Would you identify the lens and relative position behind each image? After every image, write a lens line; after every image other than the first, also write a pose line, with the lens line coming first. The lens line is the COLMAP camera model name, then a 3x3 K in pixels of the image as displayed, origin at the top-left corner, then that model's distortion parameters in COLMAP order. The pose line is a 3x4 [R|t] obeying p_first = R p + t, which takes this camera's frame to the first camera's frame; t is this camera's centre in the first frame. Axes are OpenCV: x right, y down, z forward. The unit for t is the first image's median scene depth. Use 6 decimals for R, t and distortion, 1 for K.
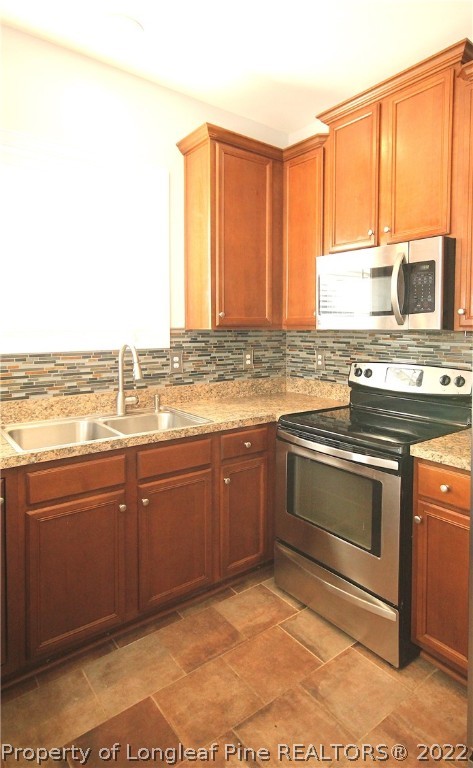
lens RADIAL K [[449.7, 0, 273.9], [0, 449.7, 343.1], [0, 0, 1]] dist [0.036470, -0.002688]
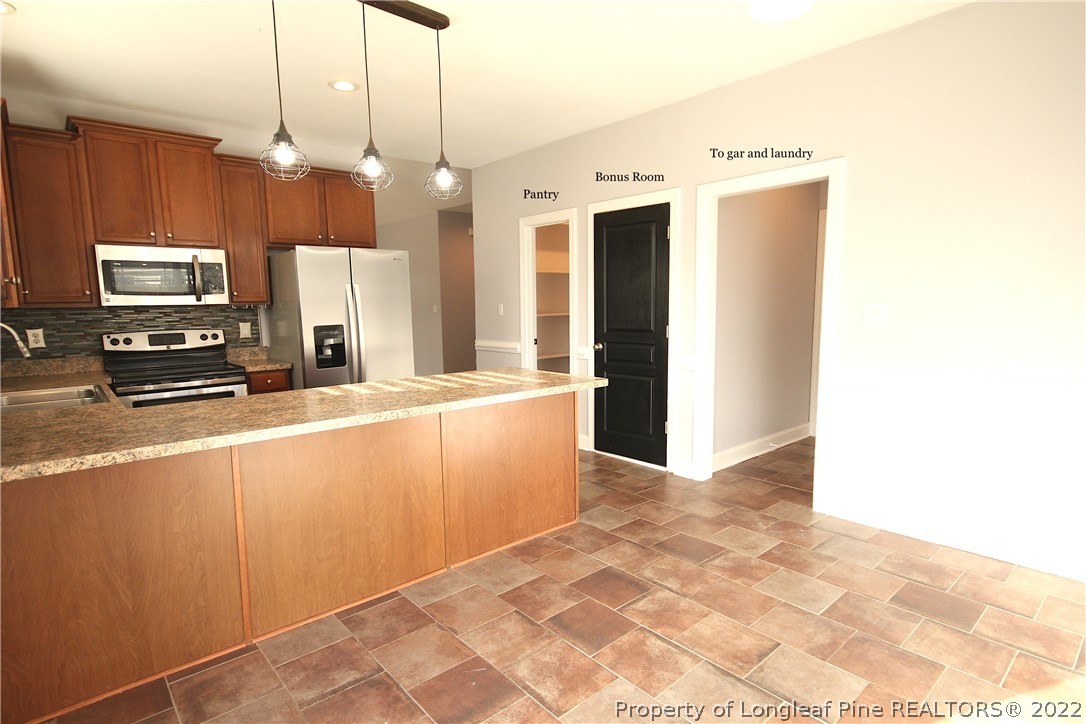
lens RADIAL K [[559.0, 0, 537.1], [0, 559.0, 369.8], [0, 0, 1]] dist [0.009997, 0.001503]
pose [[-0.015872, -0.125762, 0.991933, -1.481501], [0.053356, 0.990538, 0.126439, 0.009430], [-0.998449, 0.054932, -0.009012, -0.119215]]
